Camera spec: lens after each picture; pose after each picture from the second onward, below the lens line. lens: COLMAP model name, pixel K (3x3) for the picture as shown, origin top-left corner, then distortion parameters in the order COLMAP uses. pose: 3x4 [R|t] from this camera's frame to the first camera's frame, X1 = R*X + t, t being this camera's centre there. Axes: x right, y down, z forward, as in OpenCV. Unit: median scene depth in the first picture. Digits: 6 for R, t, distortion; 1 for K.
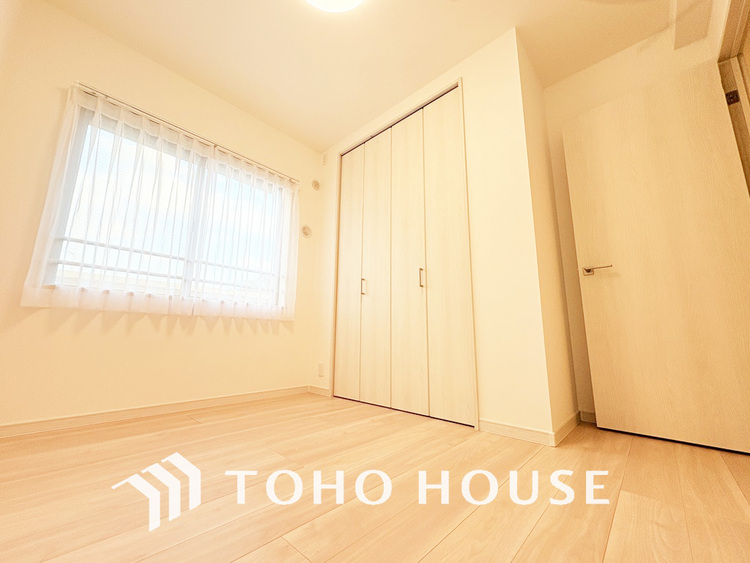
lens RADIAL K [[298.6, 0, 378.5], [0, 298.6, 283.8], [0, 0, 1]] dist [-0.002604, 0.001067]
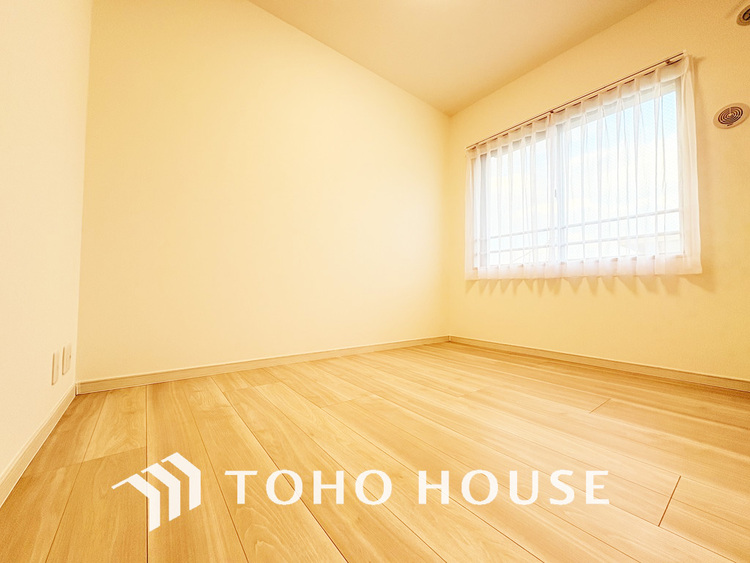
lens RADIAL K [[298.6, 0, 371.0], [0, 298.6, 282.3], [0, 0, 1]] dist [-0.002604, 0.001067]
pose [[-0.185031, -0.043117, -0.981786, 0.952101], [0.161349, 0.984147, -0.073629, 0.148067], [0.969397, -0.172034, -0.175141, 0.832282]]
